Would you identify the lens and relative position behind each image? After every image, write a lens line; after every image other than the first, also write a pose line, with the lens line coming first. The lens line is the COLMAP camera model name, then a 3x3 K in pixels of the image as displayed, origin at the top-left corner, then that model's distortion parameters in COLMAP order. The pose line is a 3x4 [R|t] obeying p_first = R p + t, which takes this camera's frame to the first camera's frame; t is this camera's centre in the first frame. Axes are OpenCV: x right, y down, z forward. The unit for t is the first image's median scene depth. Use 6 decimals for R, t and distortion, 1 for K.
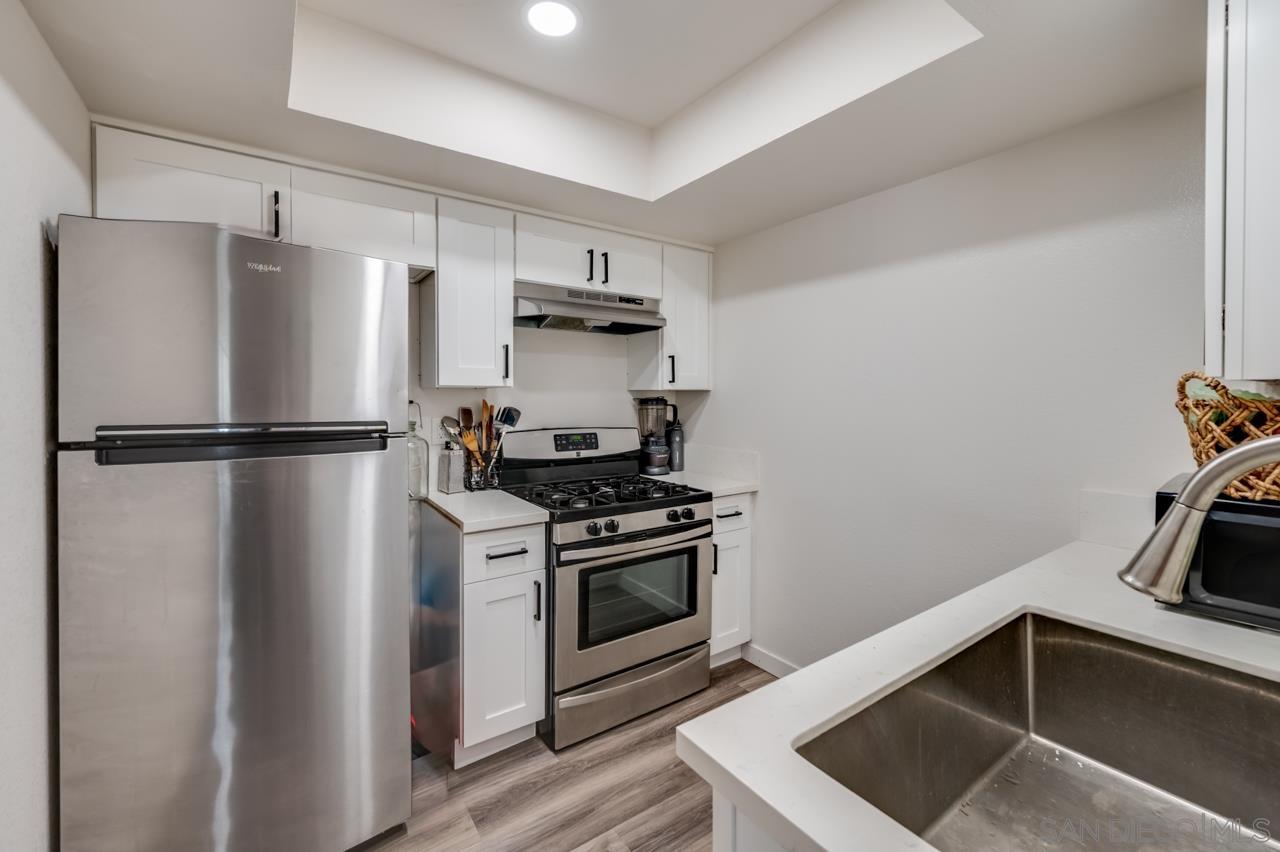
lens RADIAL K [[525.3, 0, 642.4], [0, 525.3, 399.4], [0, 0, 1]] dist [-0.008945, 0.000094]
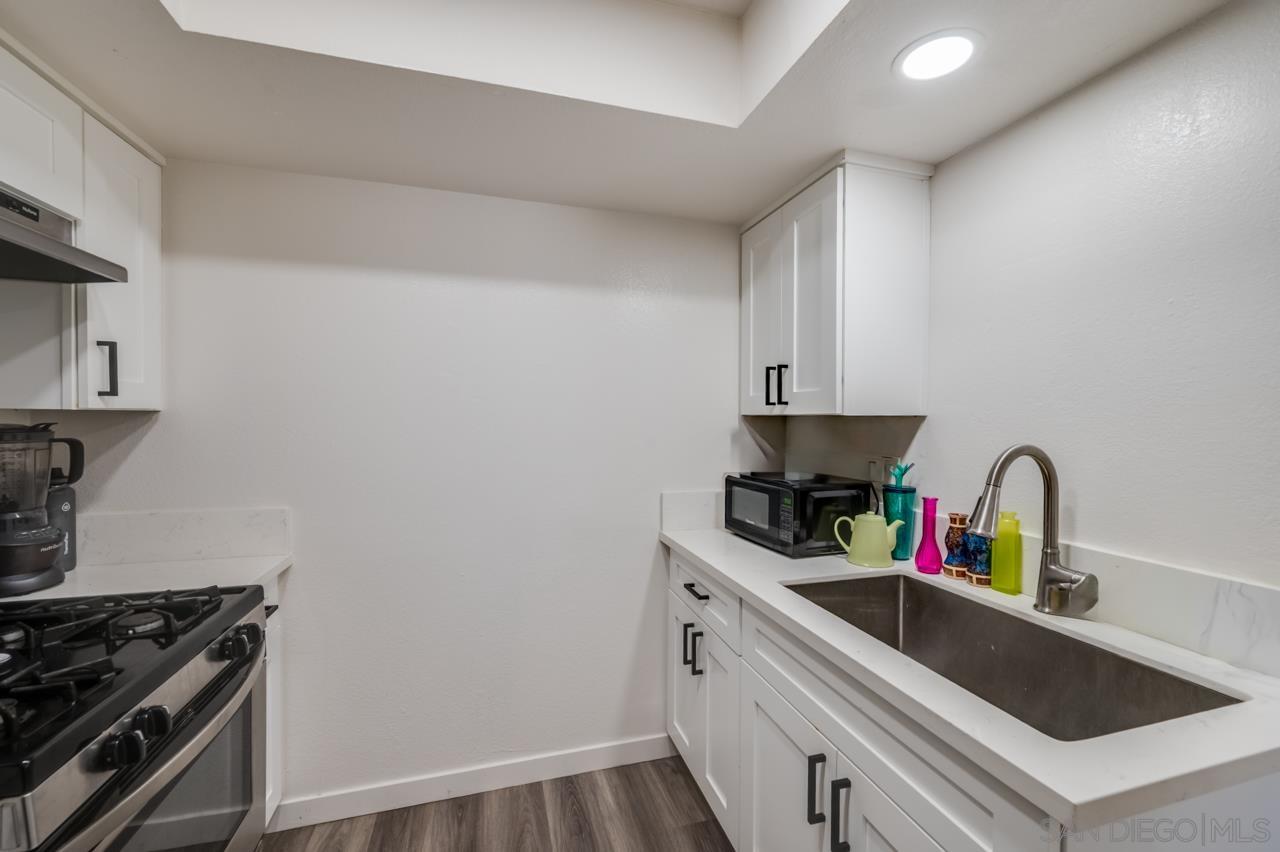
lens RADIAL K [[525.3, 0, 642.3], [0, 525.3, 422.2], [0, 0, 1]] dist [-0.008945, 0.000094]
pose [[0.316886, -0.009546, 0.948416, -0.246484], [0.003283, 0.999954, 0.008968, -0.009377], [-0.948458, 0.000271, 0.316902, 0.349117]]
